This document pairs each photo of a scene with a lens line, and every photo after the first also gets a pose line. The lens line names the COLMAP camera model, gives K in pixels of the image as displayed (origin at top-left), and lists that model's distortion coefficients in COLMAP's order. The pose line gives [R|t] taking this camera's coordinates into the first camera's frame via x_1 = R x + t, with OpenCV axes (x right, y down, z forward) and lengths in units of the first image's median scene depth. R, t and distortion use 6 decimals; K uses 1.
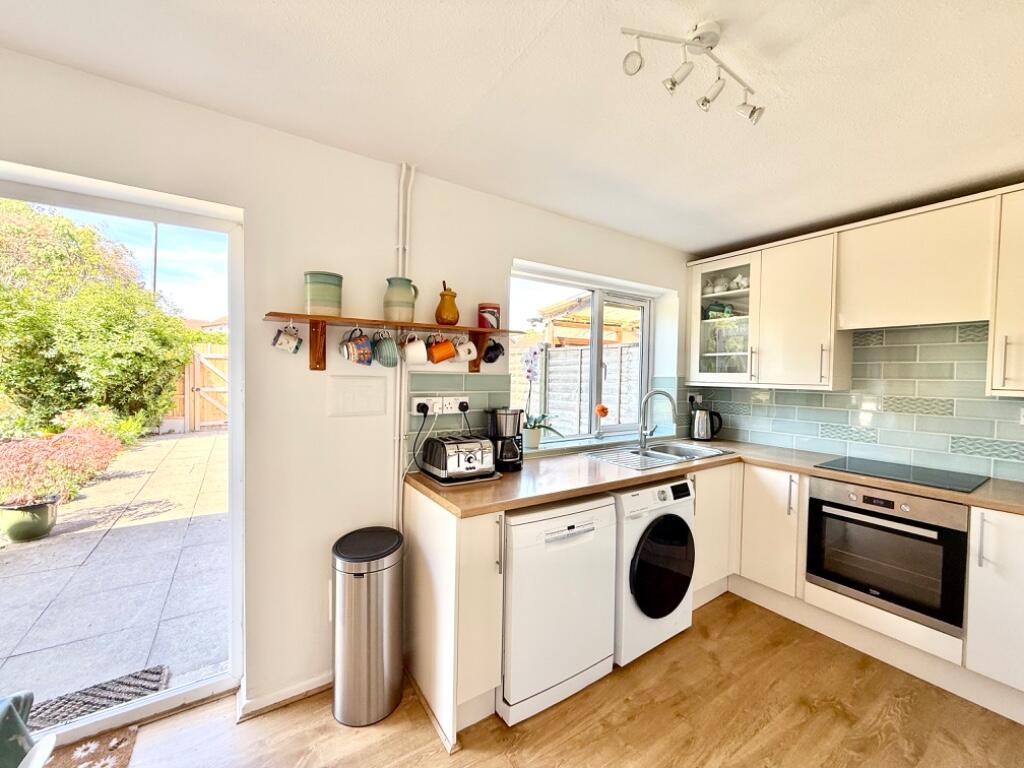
lens RADIAL K [[411.0, 0, 511.0], [0, 411.0, 384.2], [0, 0, 1]] dist [-0.001619, 0.000461]
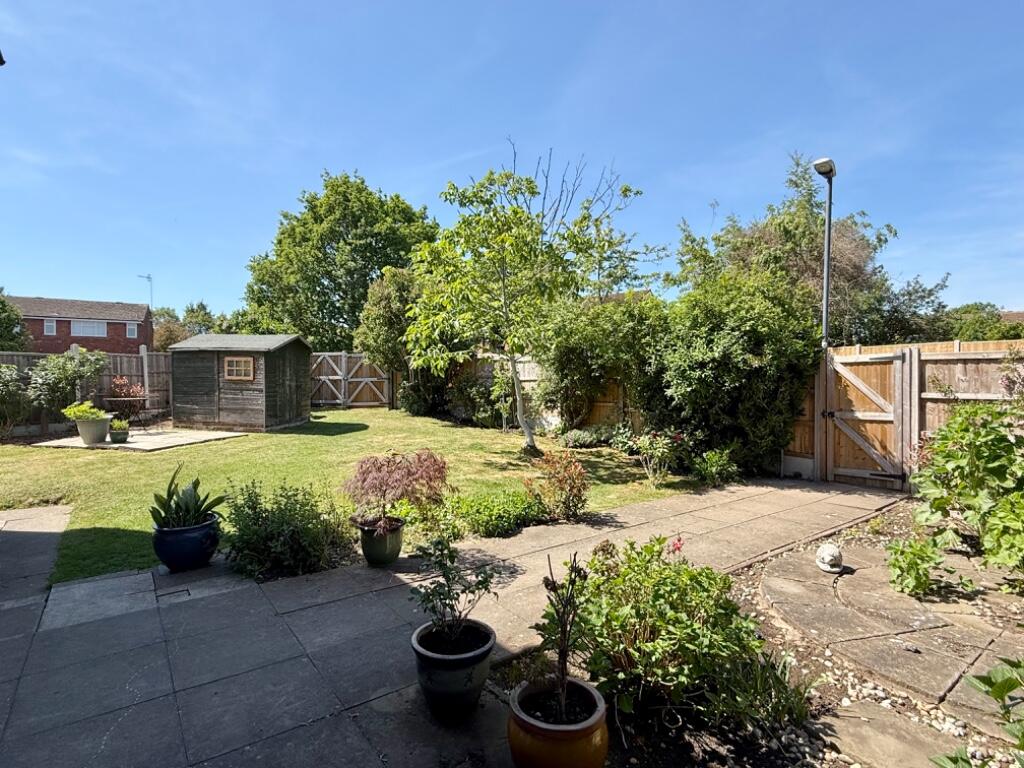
lens RADIAL K [[533.5, 0, 513.9], [0, 533.5, 385.8], [0, 0, 1]] dist [-0.003549, -0.000372]
pose [[0.050915, -0.016217, -0.998571, 0.065902], [-0.026437, 0.999496, -0.017580, -0.015212], [0.998353, 0.027294, 0.050461, 1.815122]]
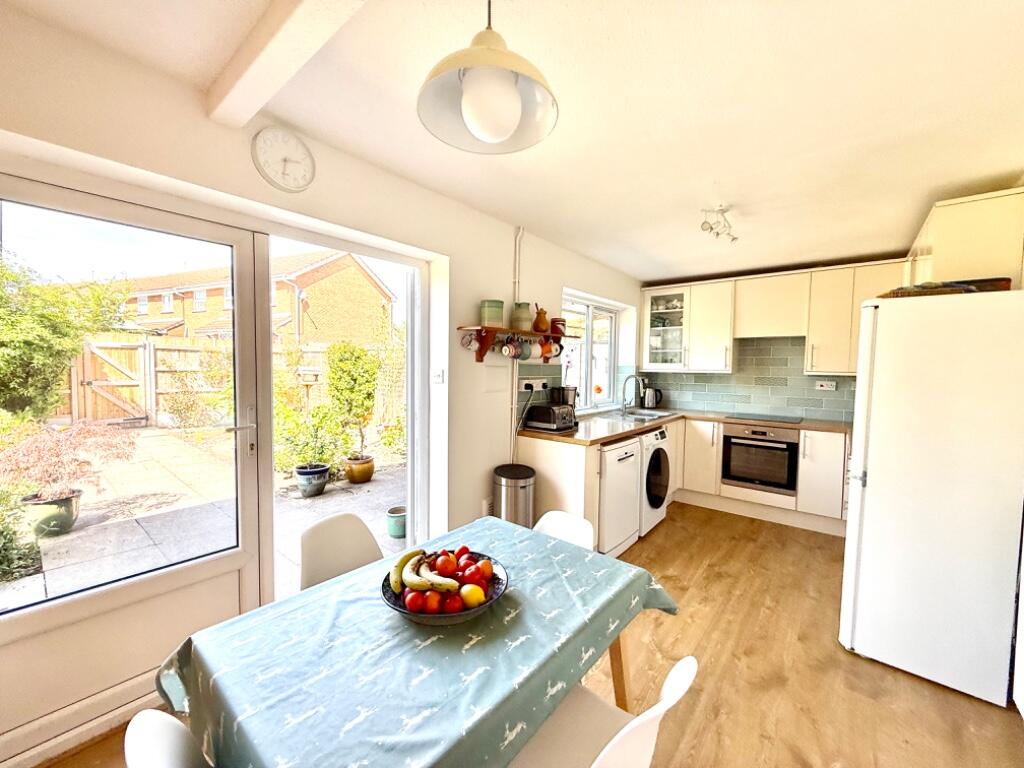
lens RADIAL K [[411.0, 0, 512.1], [0, 411.0, 384.6], [0, 0, 1]] dist [-0.001619, 0.000461]
pose [[0.955715, -0.016879, 0.293810, -0.603057], [0.009963, 0.999637, 0.025020, 0.009736], [-0.294126, -0.020985, 0.955536, -0.370639]]
